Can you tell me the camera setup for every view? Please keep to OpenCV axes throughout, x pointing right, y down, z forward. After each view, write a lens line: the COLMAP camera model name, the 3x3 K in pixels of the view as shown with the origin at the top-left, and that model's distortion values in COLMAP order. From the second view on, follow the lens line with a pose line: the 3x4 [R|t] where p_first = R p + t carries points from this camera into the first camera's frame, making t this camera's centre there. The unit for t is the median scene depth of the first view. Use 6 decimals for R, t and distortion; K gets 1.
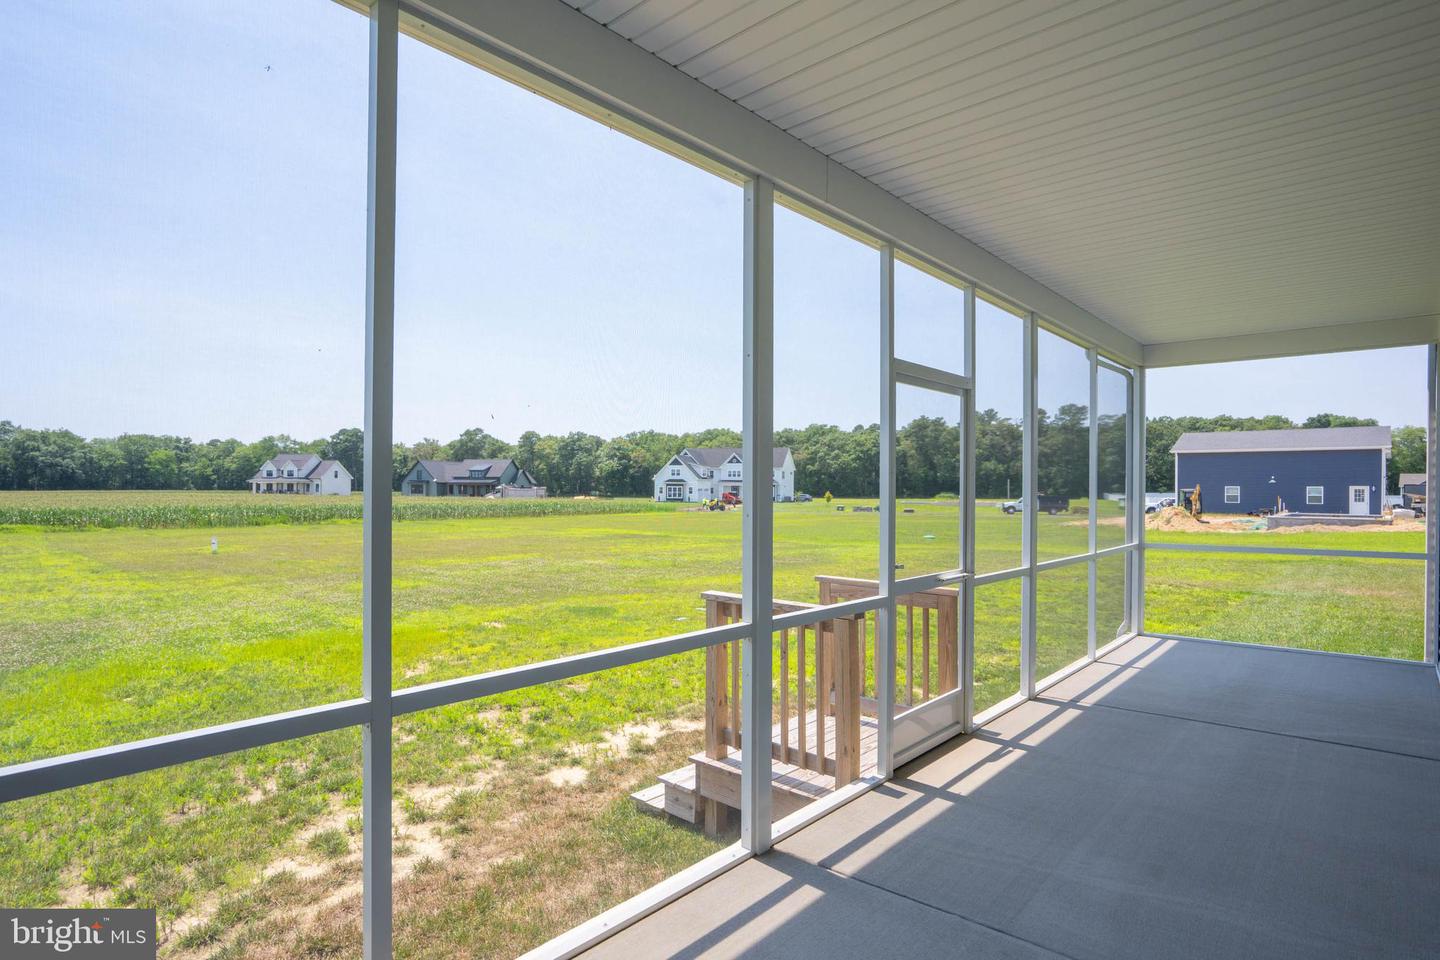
lens RADIAL K [[728.9, 0, 722.0], [0, 728.9, 478.7], [0, 0, 1]] dist [0.001709, 0.000865]
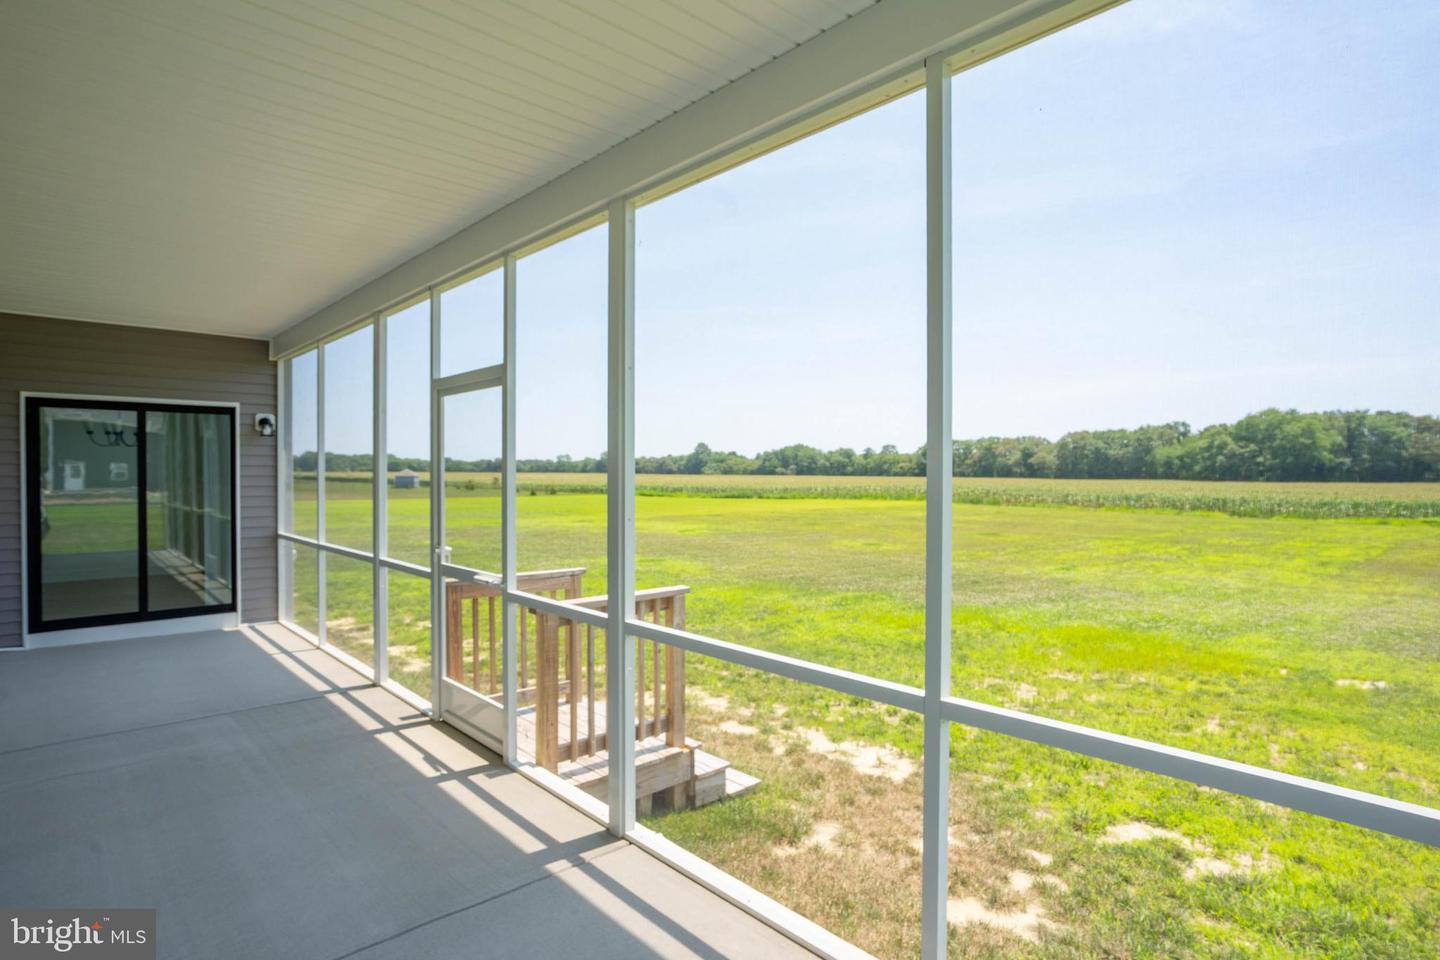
lens RADIAL K [[728.9, 0, 722.0], [0, 728.9, 478.7], [0, 0, 1]] dist [0.001709, 0.000865]
pose [[-0.060449, 0.004783, -0.998160, 1.264092], [-0.003036, 0.999983, 0.004975, -0.005323], [0.998167, 0.003331, -0.060433, 1.374999]]
